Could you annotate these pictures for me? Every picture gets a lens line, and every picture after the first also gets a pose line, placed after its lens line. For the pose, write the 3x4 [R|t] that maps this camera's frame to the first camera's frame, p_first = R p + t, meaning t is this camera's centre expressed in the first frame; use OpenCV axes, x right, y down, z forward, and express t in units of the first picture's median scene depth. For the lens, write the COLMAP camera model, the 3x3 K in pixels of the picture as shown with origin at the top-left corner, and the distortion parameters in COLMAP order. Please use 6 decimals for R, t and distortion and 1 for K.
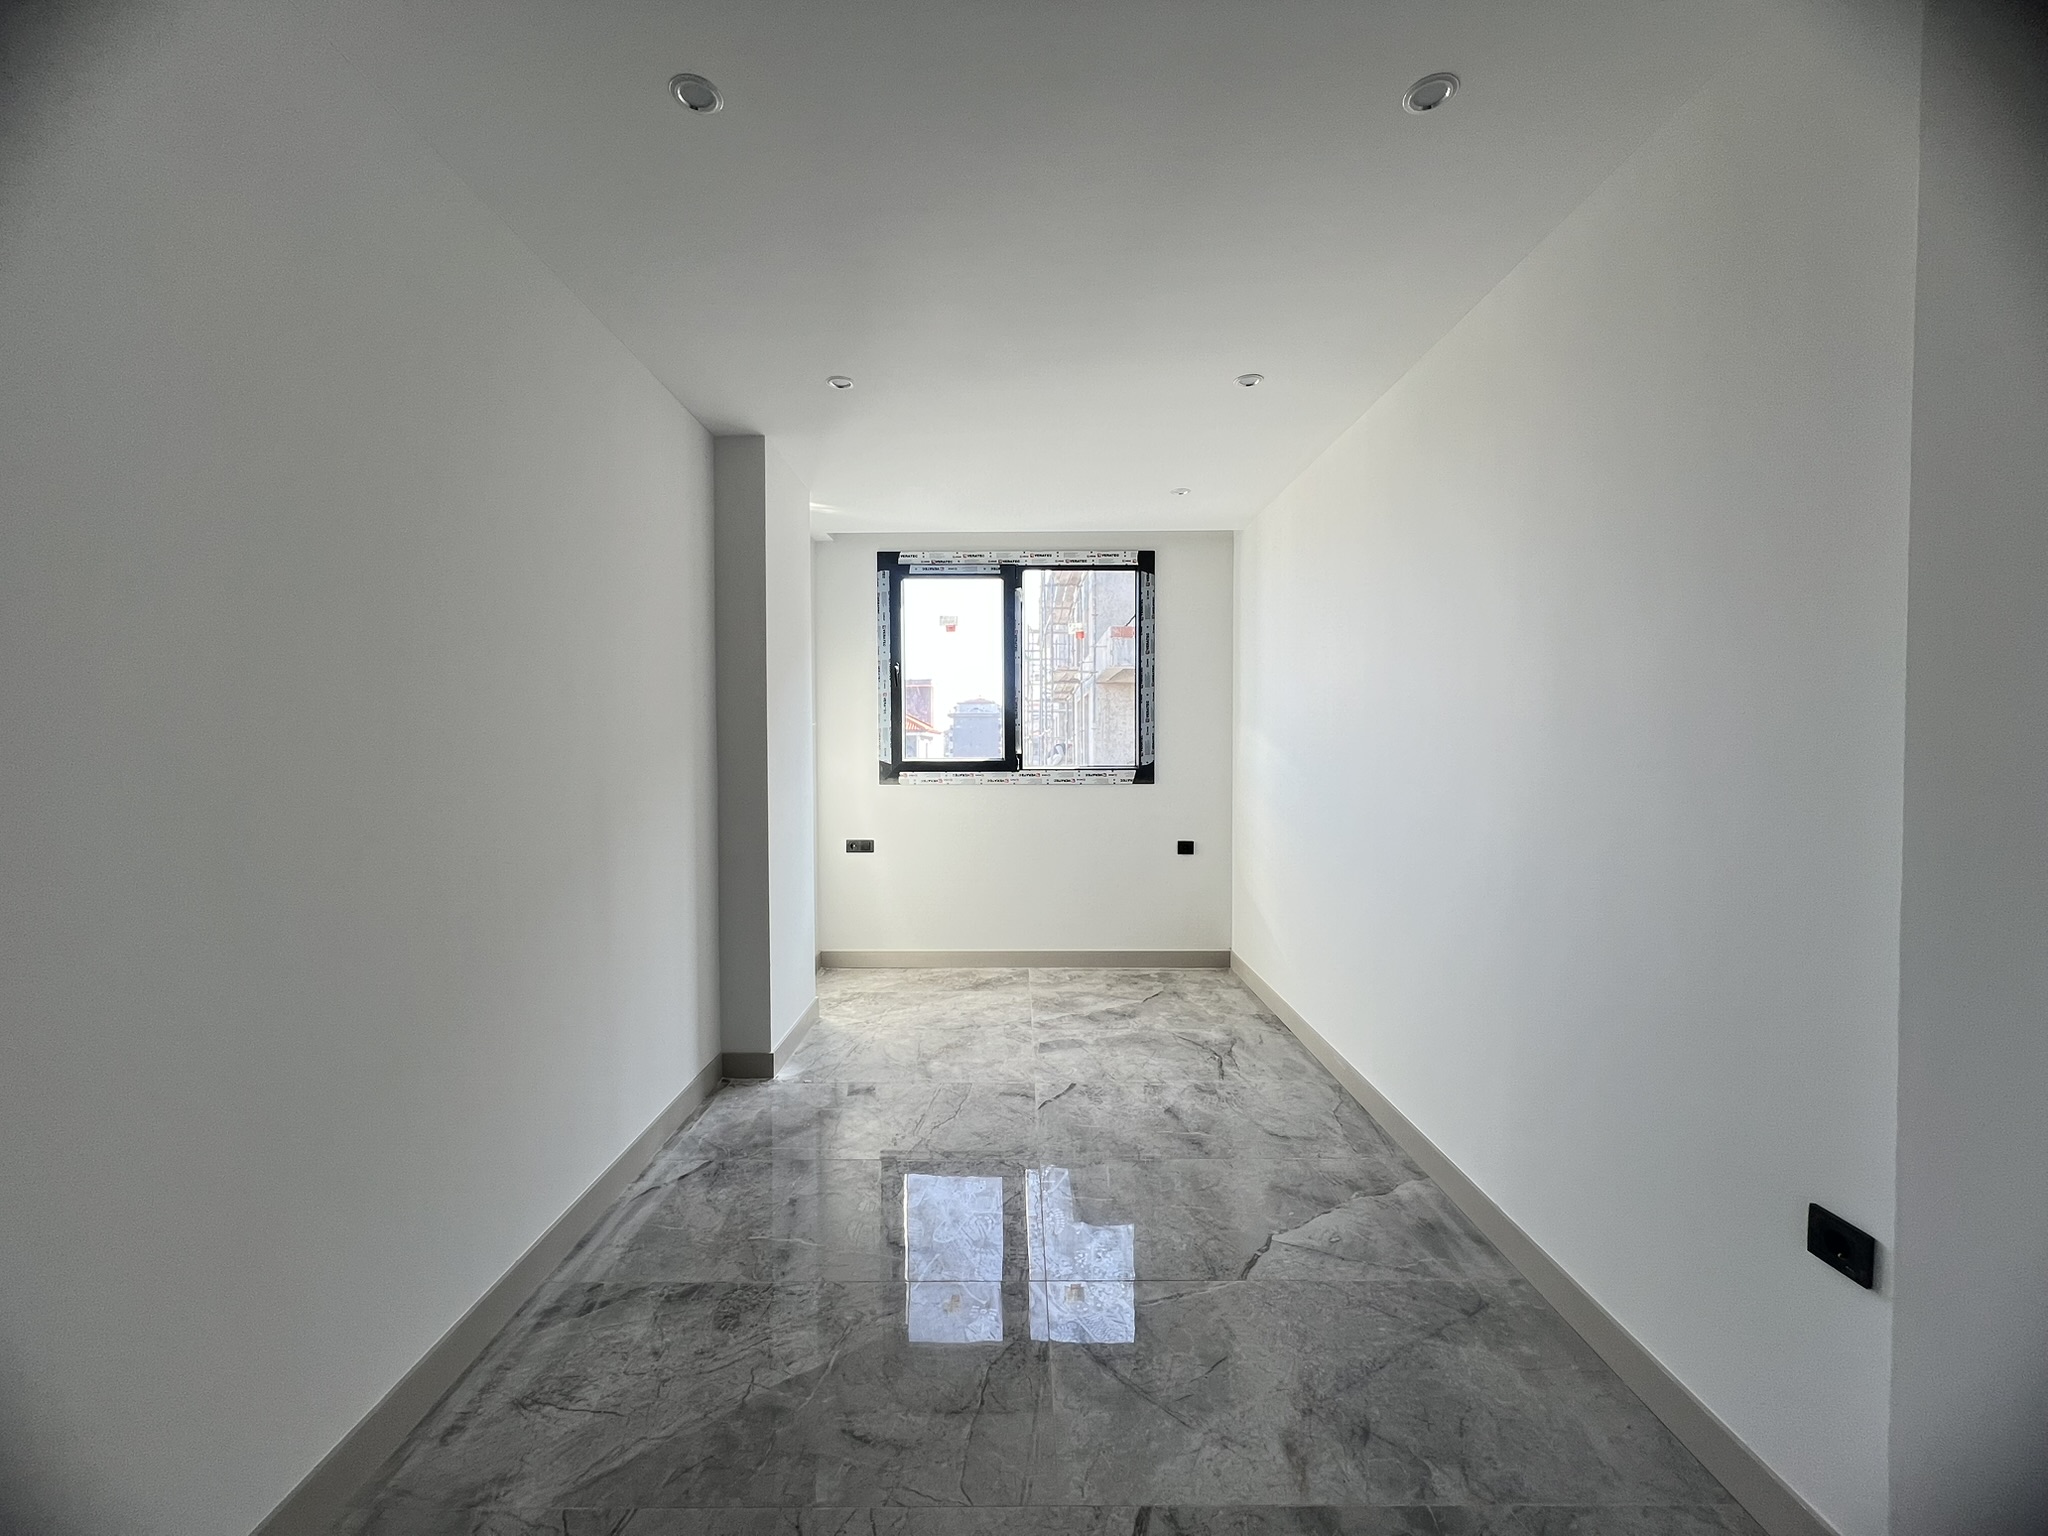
lens RADIAL K [[814.8, 0, 1016.6], [0, 814.8, 765.3], [0, 0, 1]] dist [-0.018348, 0.000122]
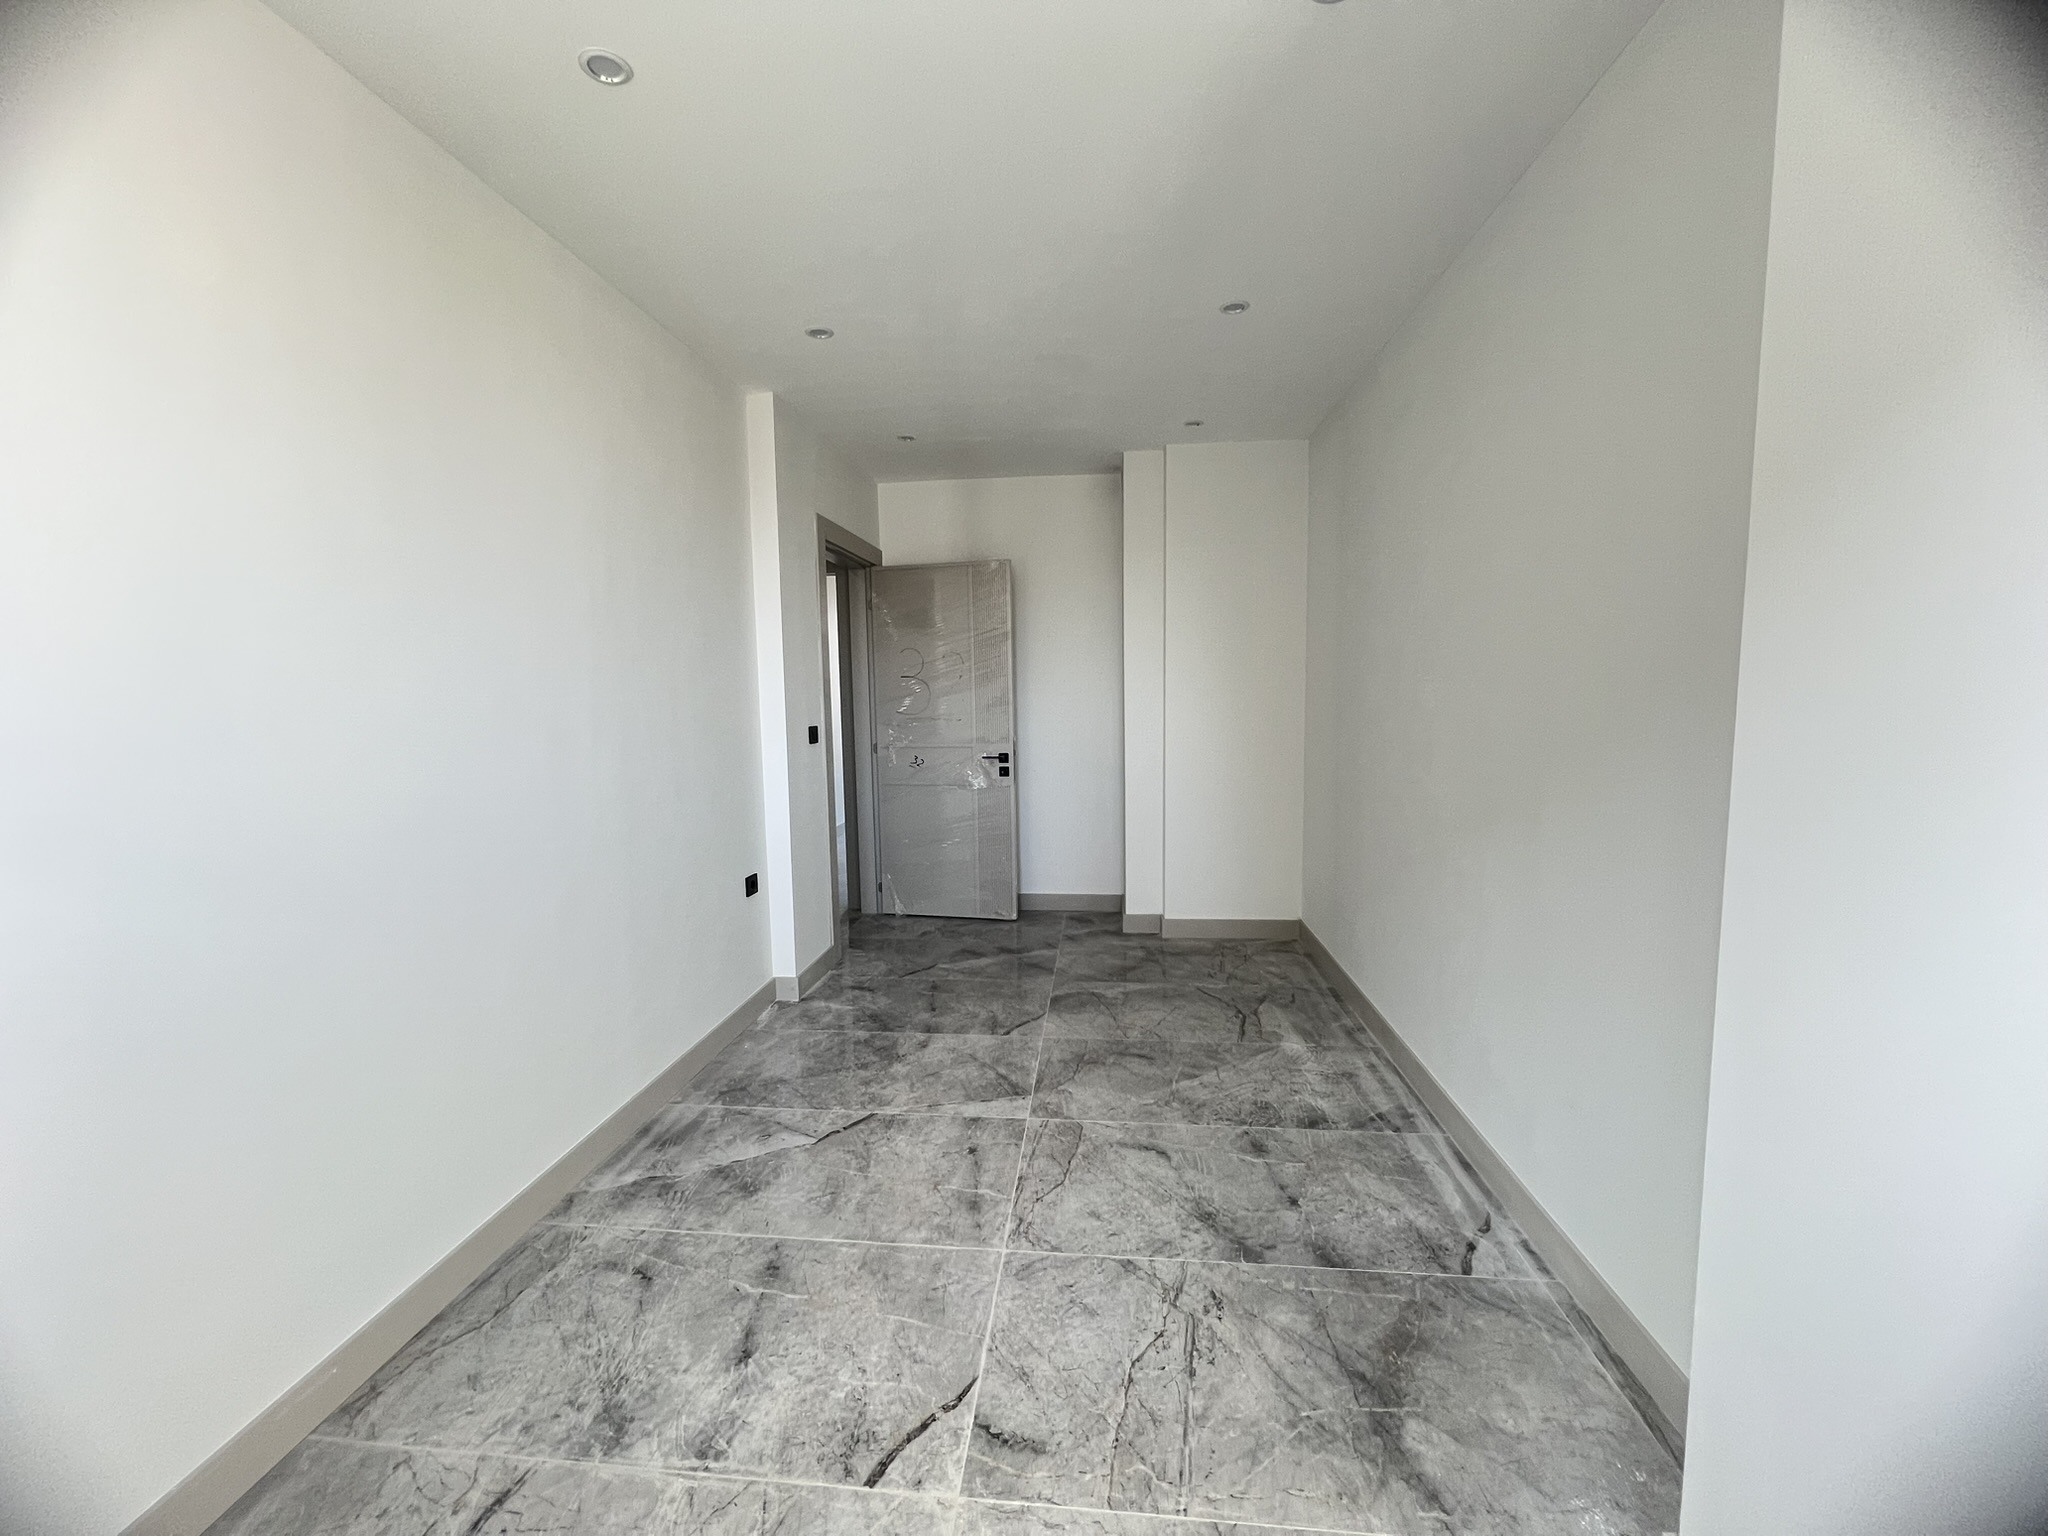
lens RADIAL K [[814.8, 0, 1016.6], [0, 814.8, 765.3], [0, 0, 1]] dist [-0.018348, 0.000122]
pose [[-0.993827, 0.008473, 0.110620, -0.074195], [0.020705, 0.993726, 0.109907, -0.039073], [-0.108994, 0.111518, -0.987767, 1.800864]]
